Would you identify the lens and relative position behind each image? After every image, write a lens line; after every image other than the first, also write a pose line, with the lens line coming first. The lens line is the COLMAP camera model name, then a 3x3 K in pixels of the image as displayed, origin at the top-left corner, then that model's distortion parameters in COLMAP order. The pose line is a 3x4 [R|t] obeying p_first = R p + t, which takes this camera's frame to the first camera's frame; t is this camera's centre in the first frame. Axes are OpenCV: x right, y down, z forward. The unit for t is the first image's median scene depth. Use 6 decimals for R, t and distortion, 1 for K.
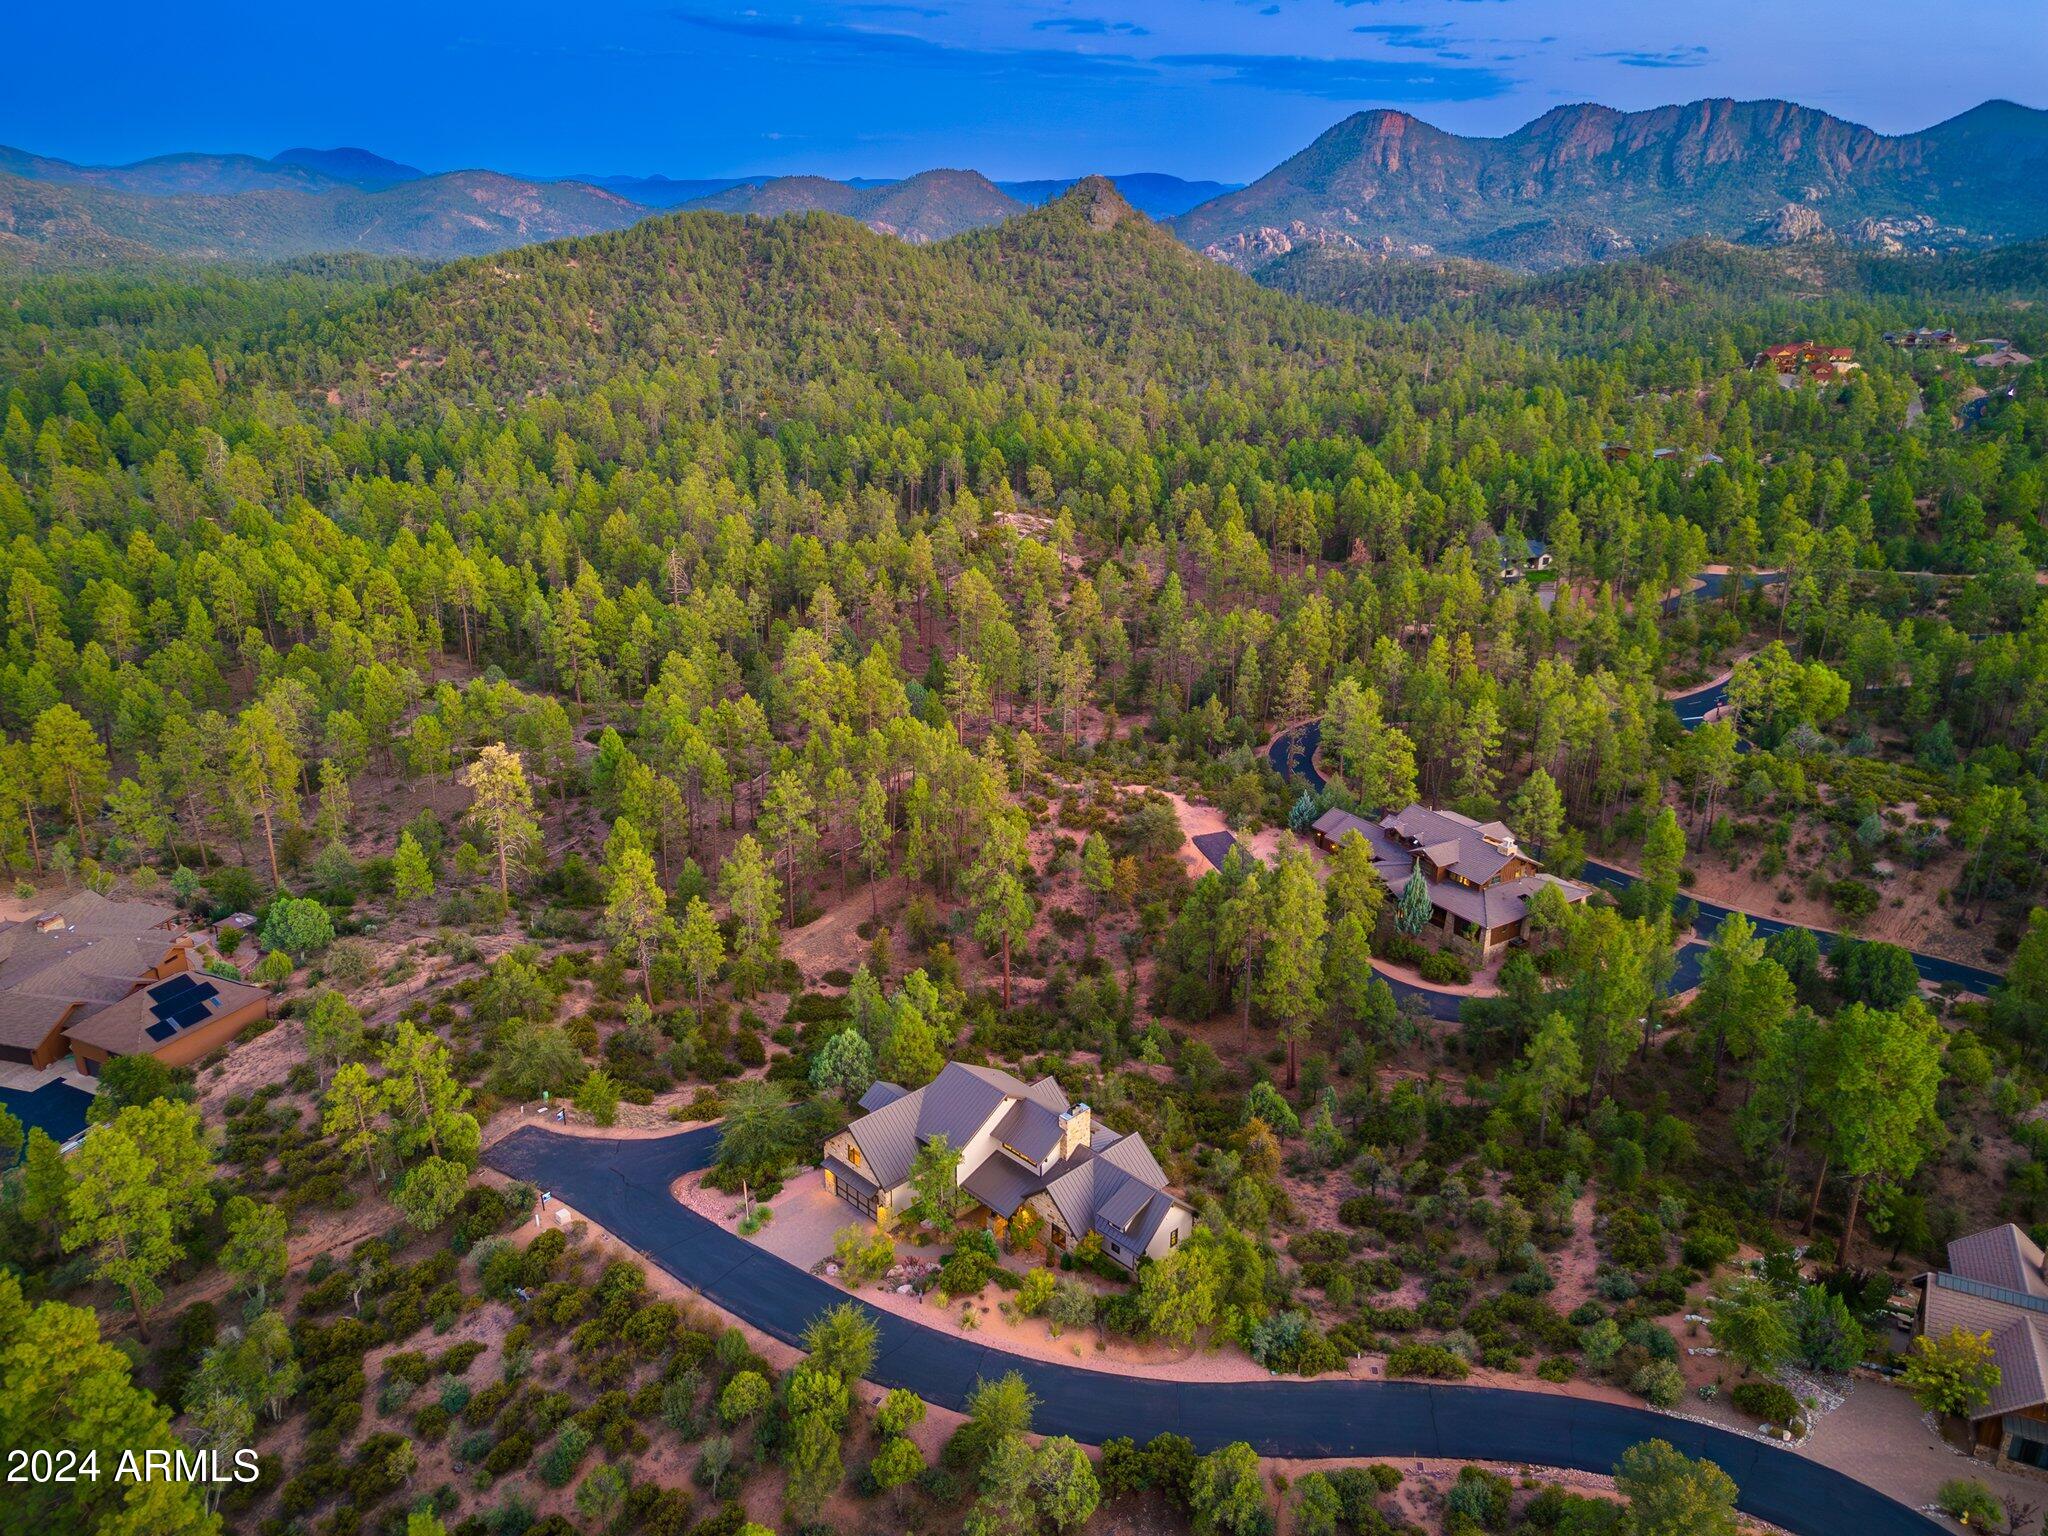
lens RADIAL K [[1499.1, 0, 1031.3], [0, 1499.1, 764.8], [0, 0, 1]] dist [0.082018, -0.044889]
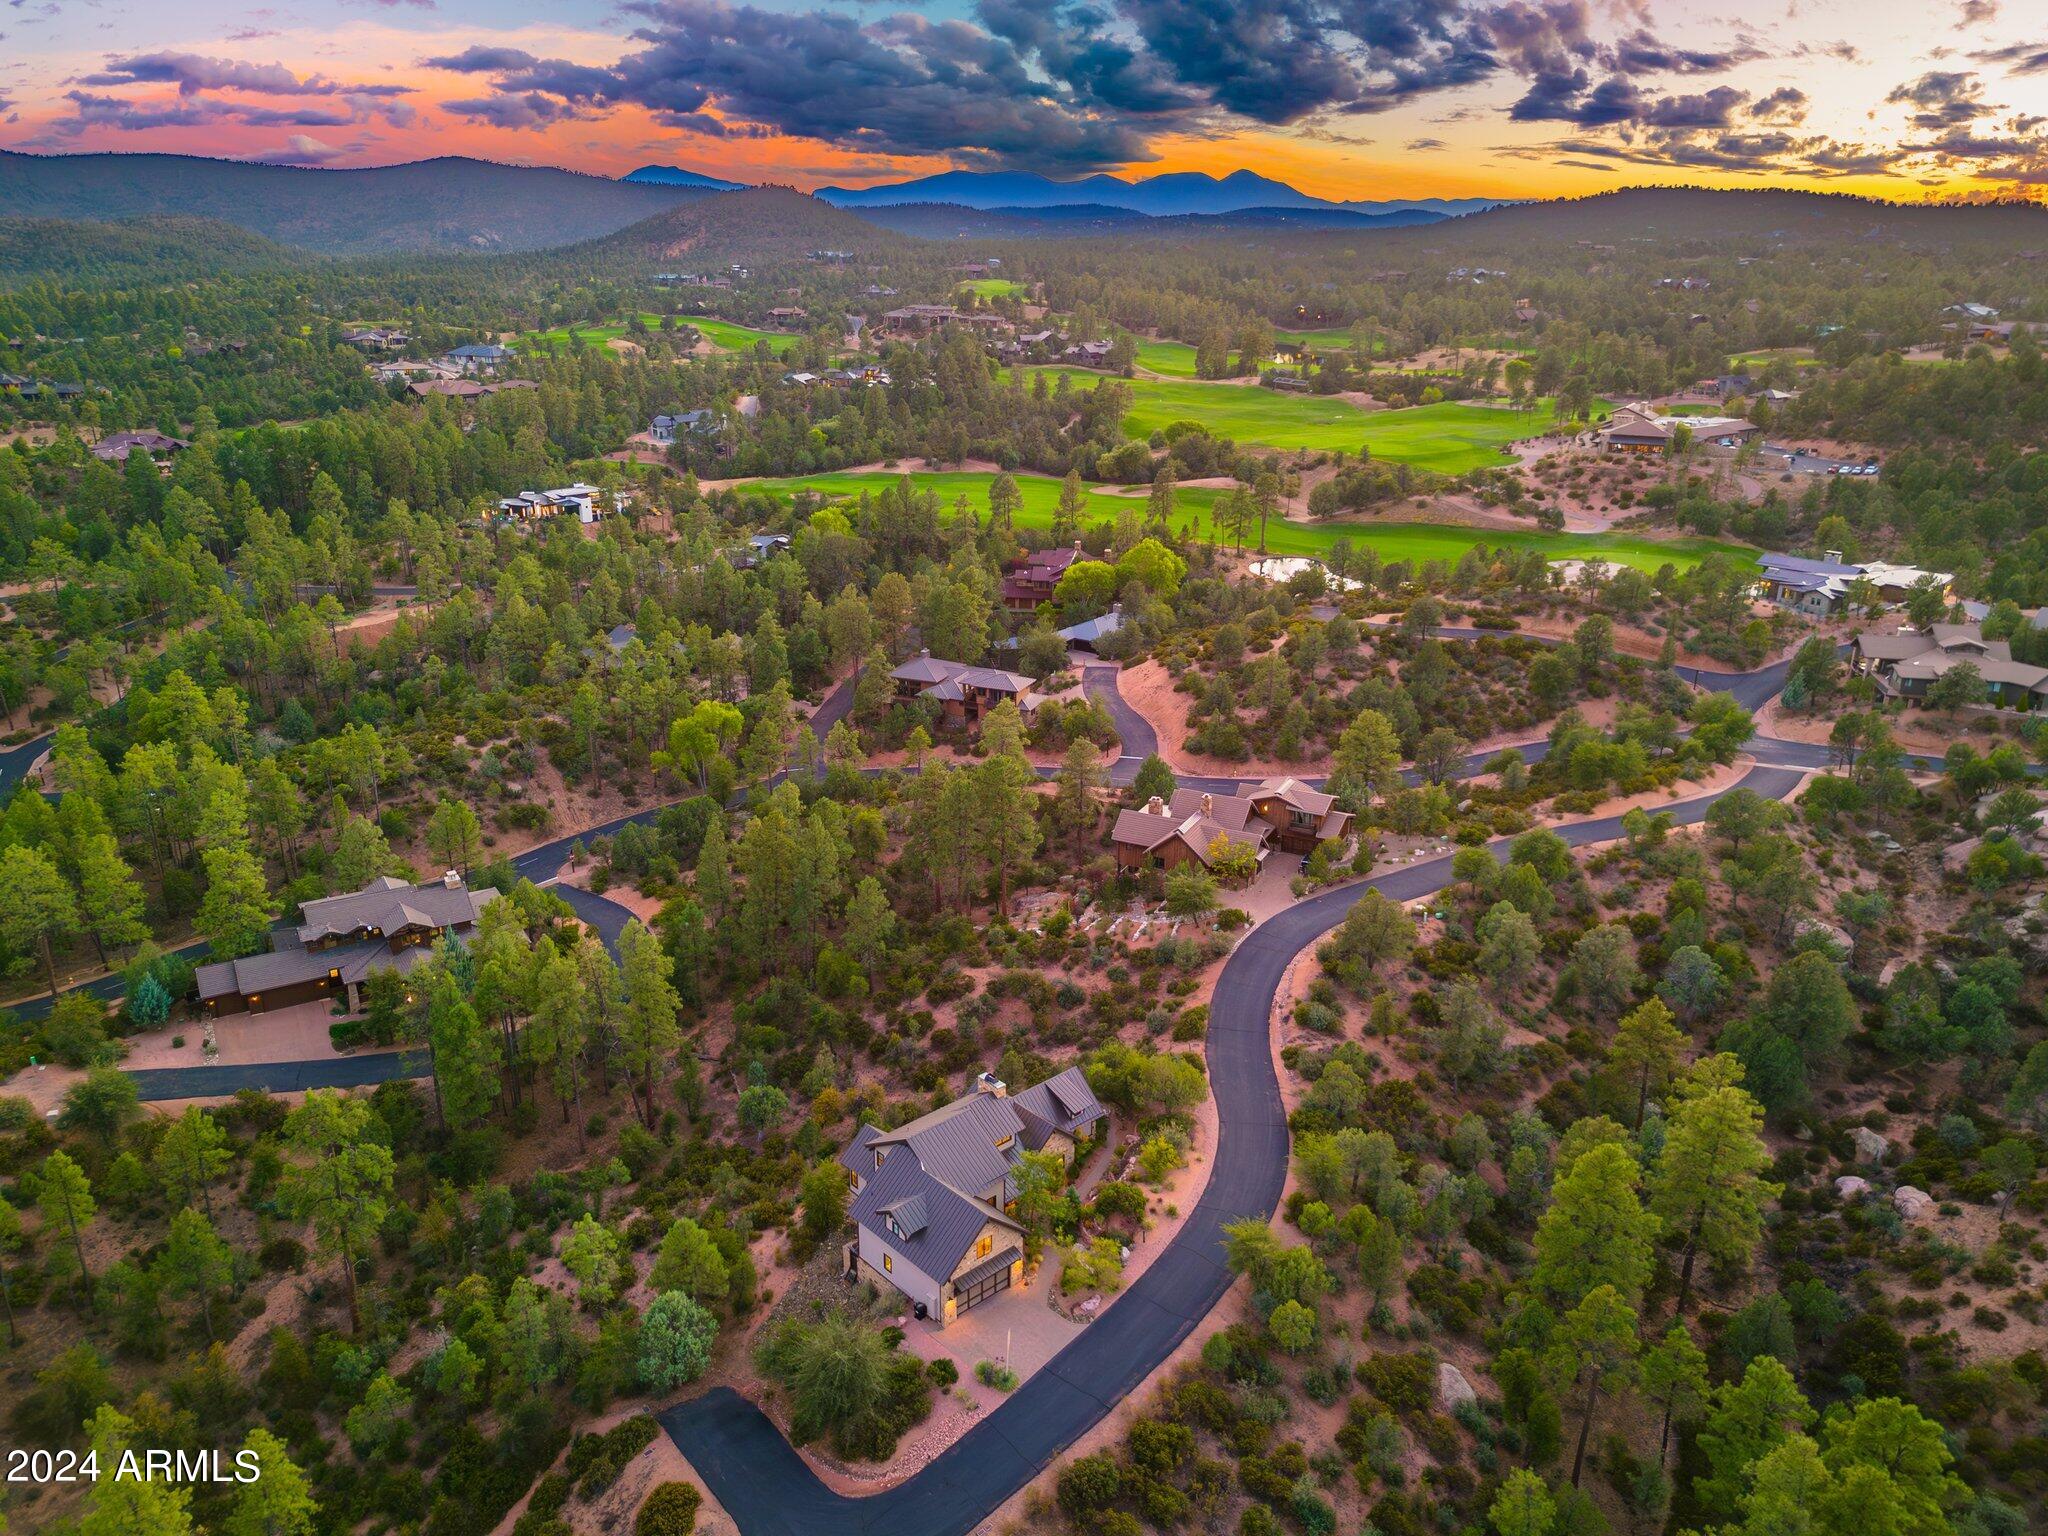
lens RADIAL K [[1499.1, 0, 1031.3], [0, 1499.1, 764.8], [0, 0, 1]] dist [0.082018, -0.044889]
pose [[0.043741, -0.341636, 0.938814, -0.536789], [0.342162, 0.888004, 0.307204, -0.175020], [-0.938622, 0.307789, 0.155737, 0.427694]]
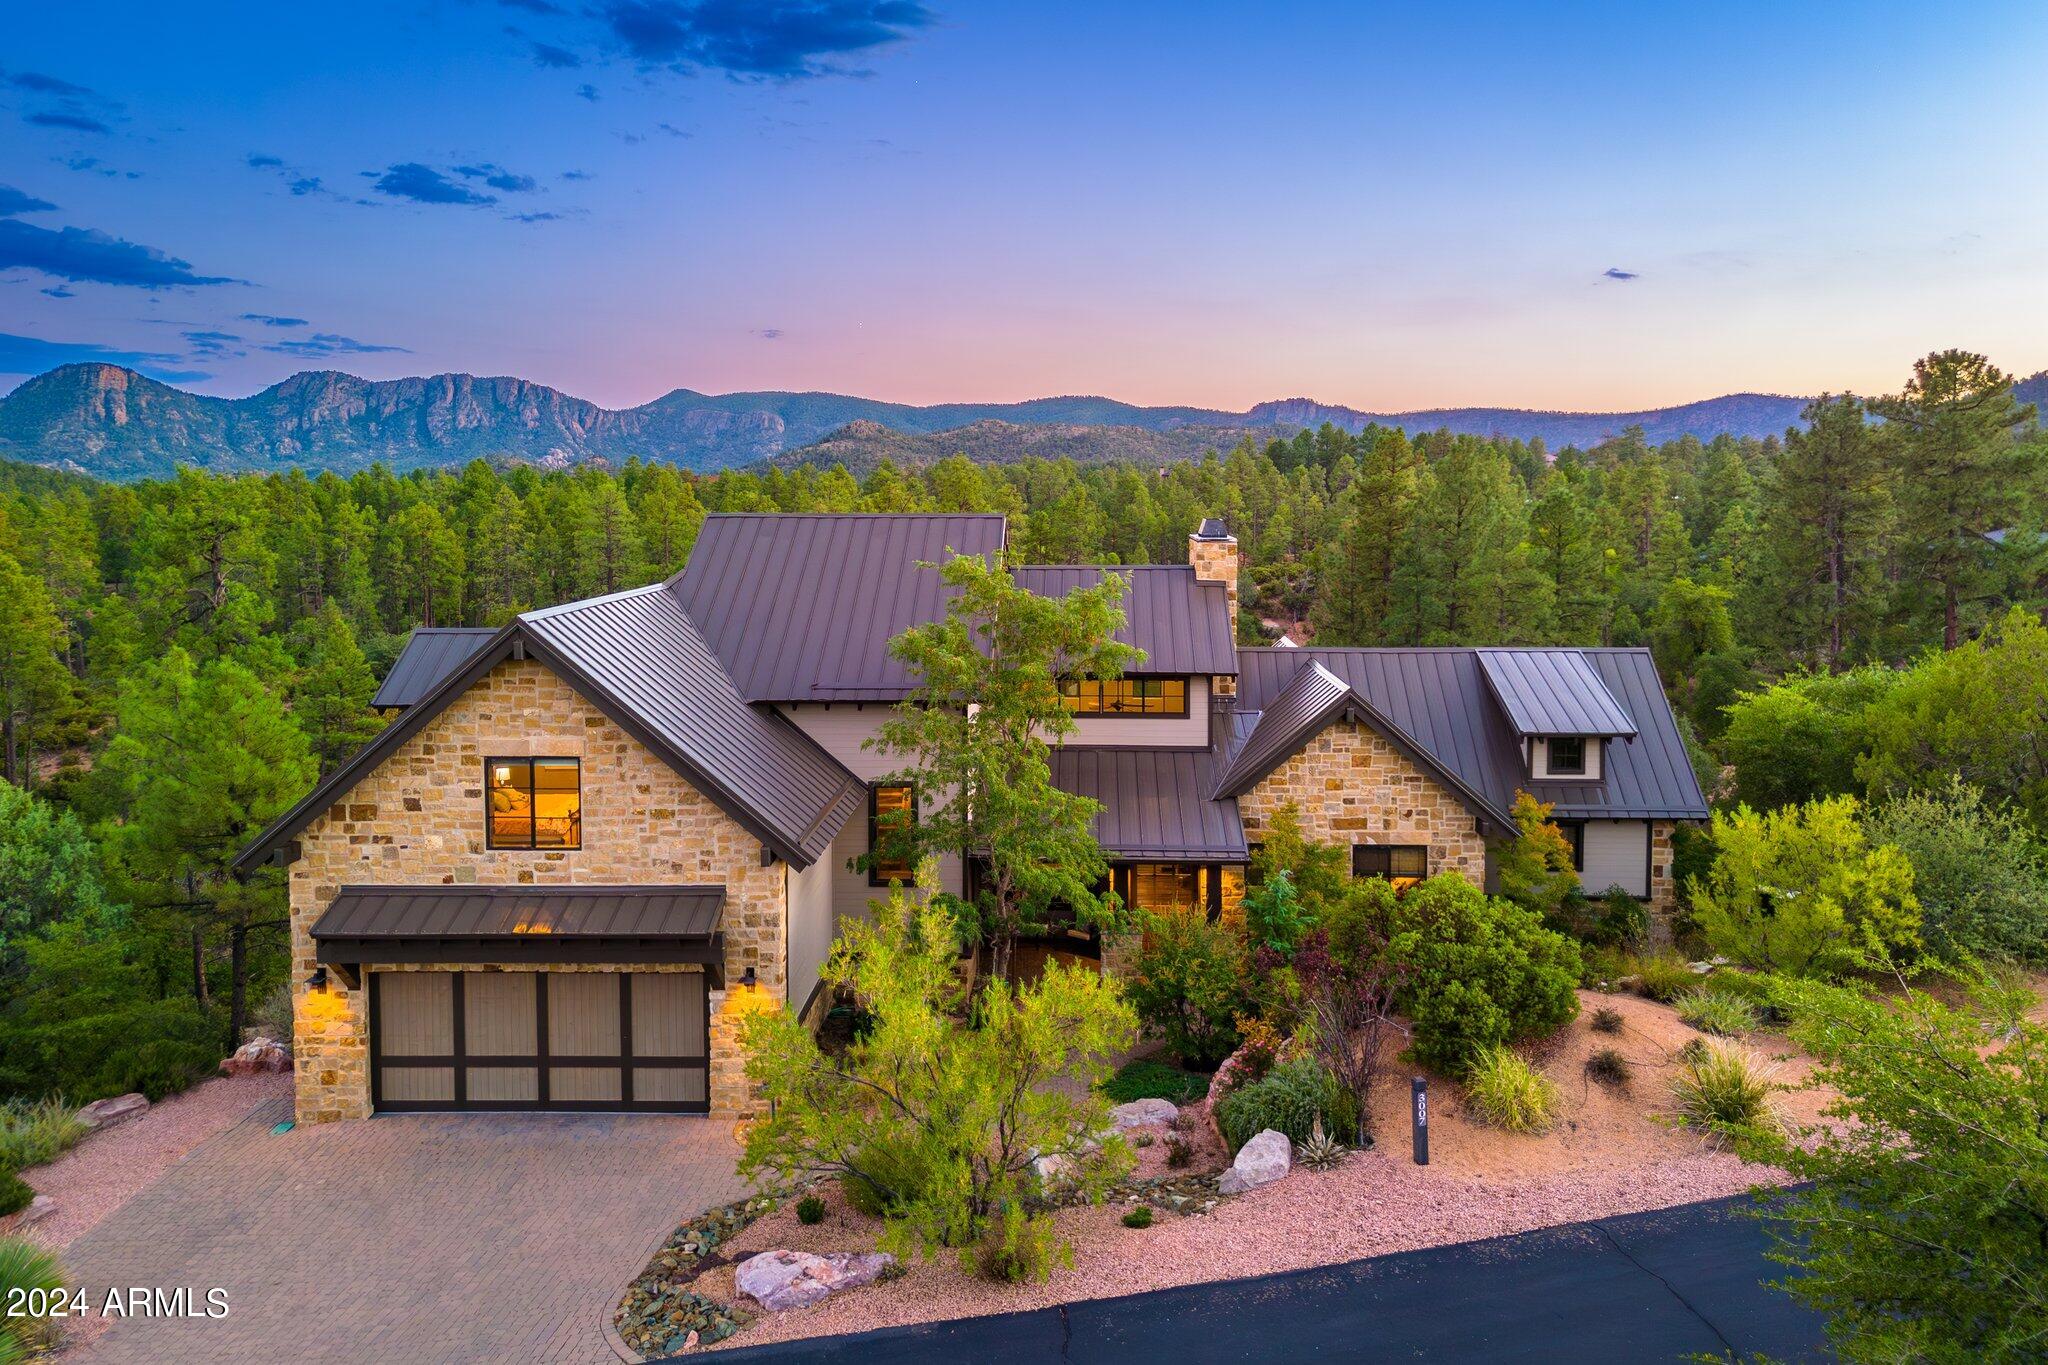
lens RADIAL K [[1516.4, 0, 1031.1], [0, 1516.4, 629.2], [0, 0, 1]] dist [0.066647, -0.004764]
pose [[0.730680, -0.079597, 0.678064, -0.120485], [0.247497, 0.956504, -0.154420, 0.167491], [-0.636280, 0.280651, 0.718598, 0.473093]]
